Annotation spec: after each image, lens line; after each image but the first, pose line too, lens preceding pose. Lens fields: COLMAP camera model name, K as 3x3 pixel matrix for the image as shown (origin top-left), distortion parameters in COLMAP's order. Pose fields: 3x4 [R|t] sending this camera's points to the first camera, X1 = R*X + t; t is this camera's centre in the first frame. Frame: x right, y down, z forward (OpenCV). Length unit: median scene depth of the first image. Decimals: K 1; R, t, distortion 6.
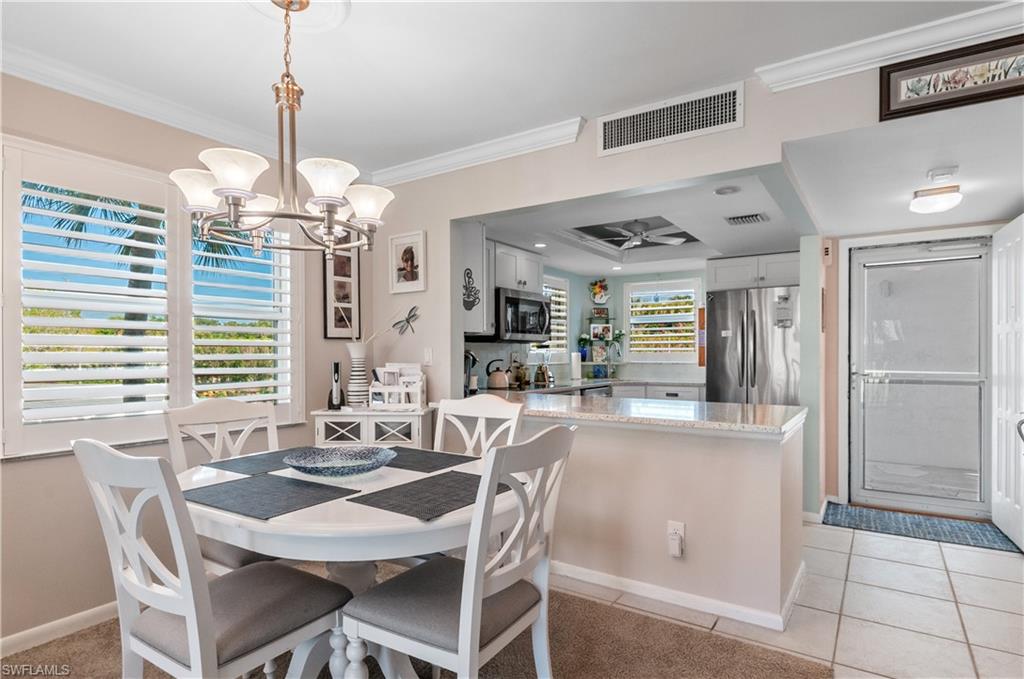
lens RADIAL K [[555.7, 0, 523.6], [0, 555.7, 351.0], [0, 0, 1]] dist [-0.011306, 0.004093]
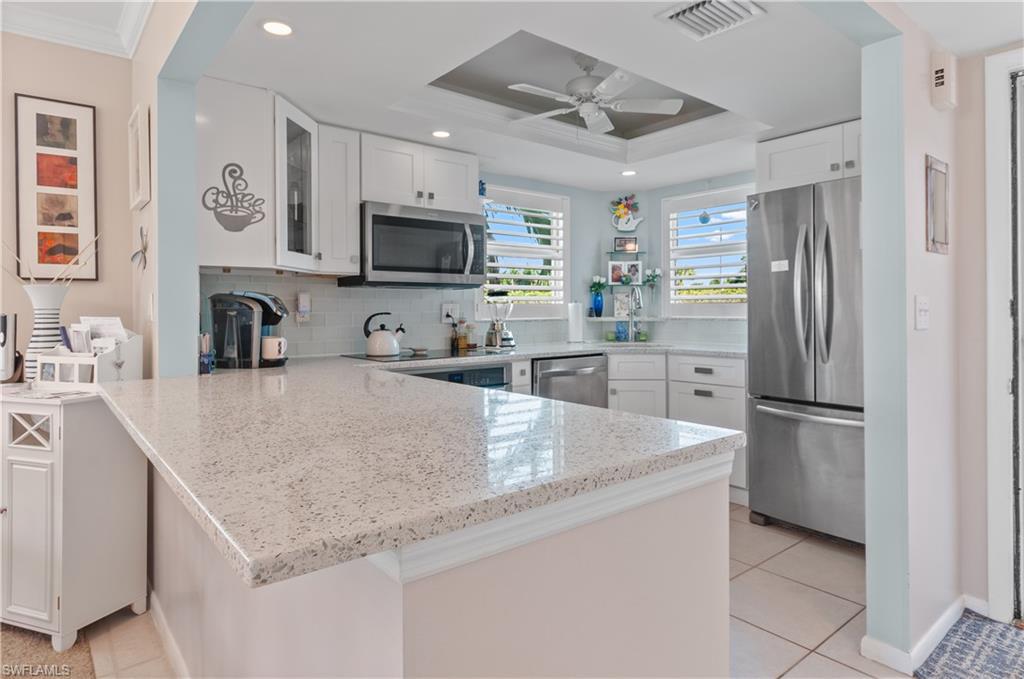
lens RADIAL K [[595.5, 0, 520.9], [0, 595.5, 304.8], [0, 0, 1]] dist [0.000813, -0.000114]
pose [[0.954893, -0.006288, -0.296884, 0.407096], [0.005106, 0.999976, -0.004757, 0.013026], [0.296907, 0.003026, 0.954902, 0.475091]]
